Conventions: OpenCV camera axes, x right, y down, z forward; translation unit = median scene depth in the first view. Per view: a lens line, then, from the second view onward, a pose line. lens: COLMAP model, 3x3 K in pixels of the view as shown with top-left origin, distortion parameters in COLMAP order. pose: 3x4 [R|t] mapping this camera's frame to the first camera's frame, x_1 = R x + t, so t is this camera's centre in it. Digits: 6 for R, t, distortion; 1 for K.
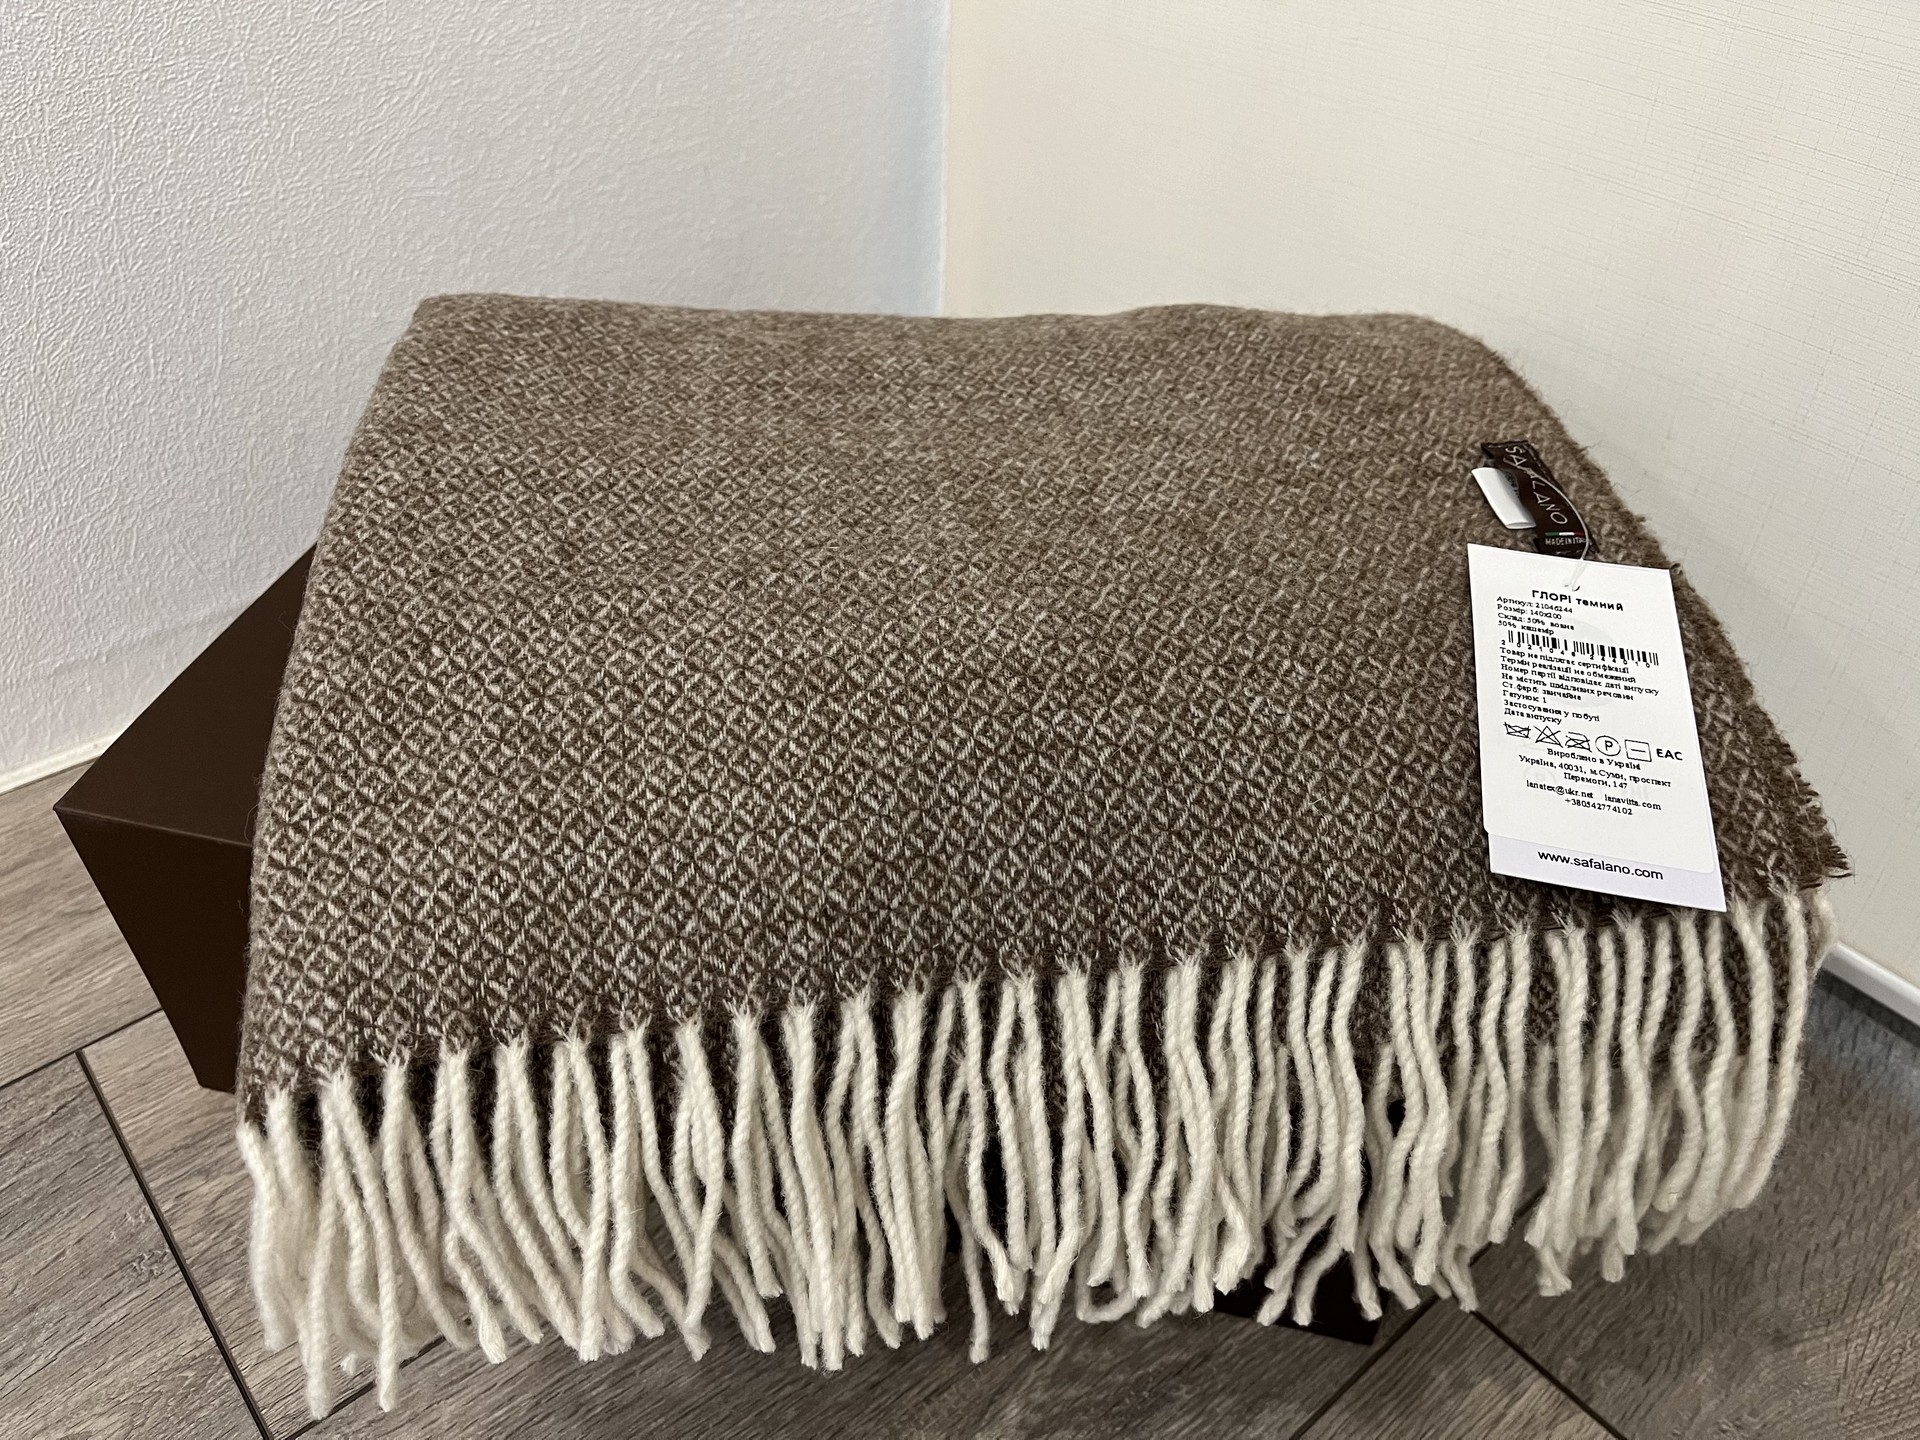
lens RADIAL K [[1475.7, 0, 953.9], [0, 1475.7, 722.9], [0, 0, 1]] dist [0.076210, -0.125618]
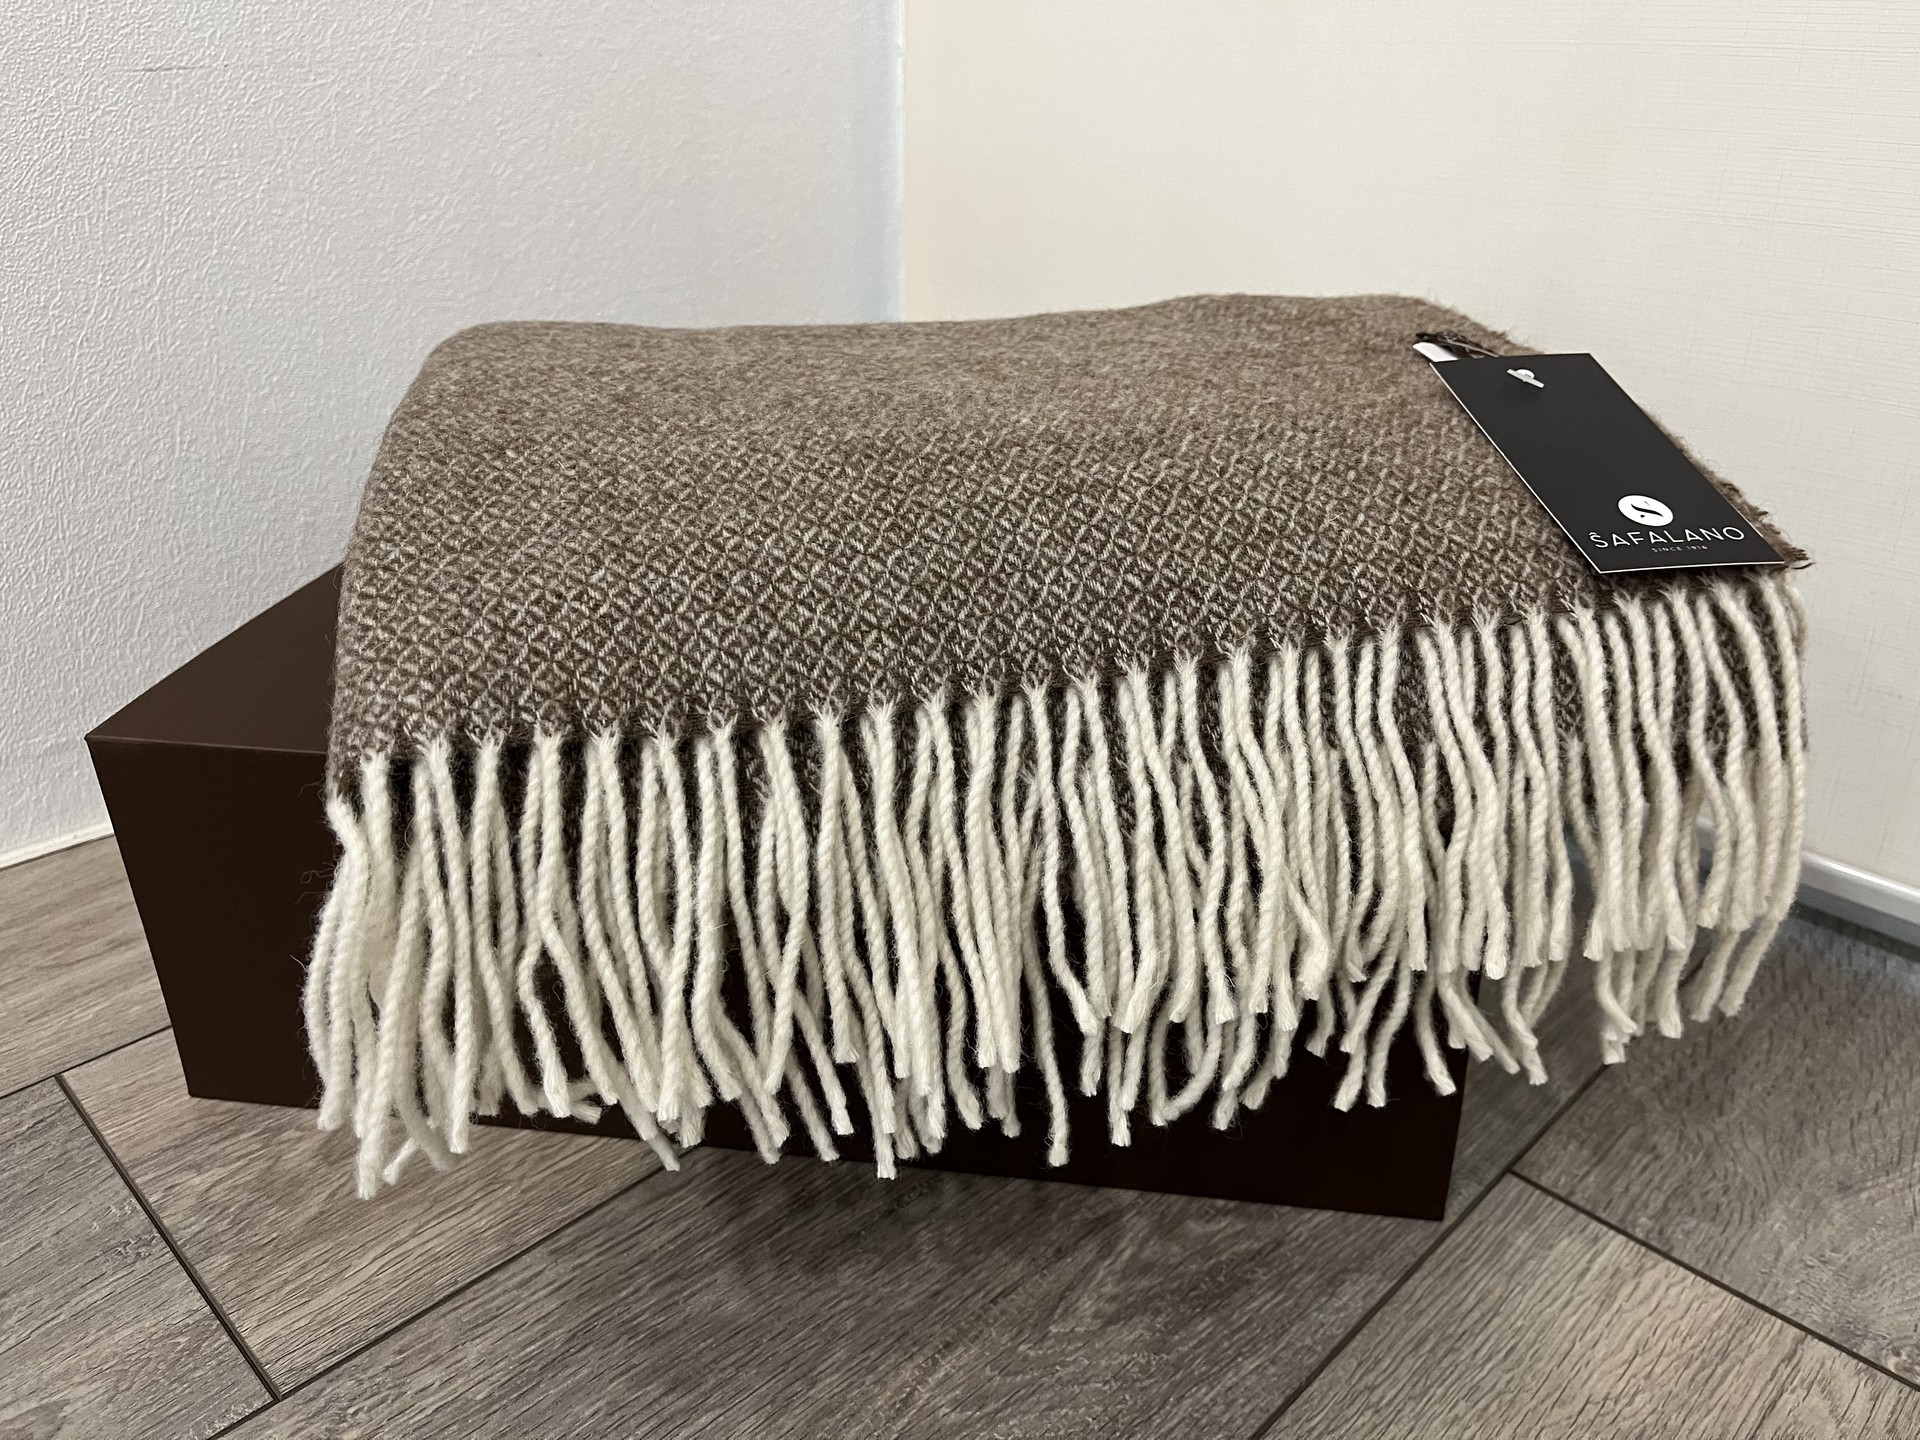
lens RADIAL K [[1475.7, 0, 978.7], [0, 1475.7, 690.2], [0, 0, 1]] dist [0.076210, -0.125618]
pose [[0.996116, -0.046404, 0.074831, -0.073880], [0.064582, 0.962719, -0.262681, 0.305266], [-0.059852, 0.266494, 0.961976, -0.006580]]
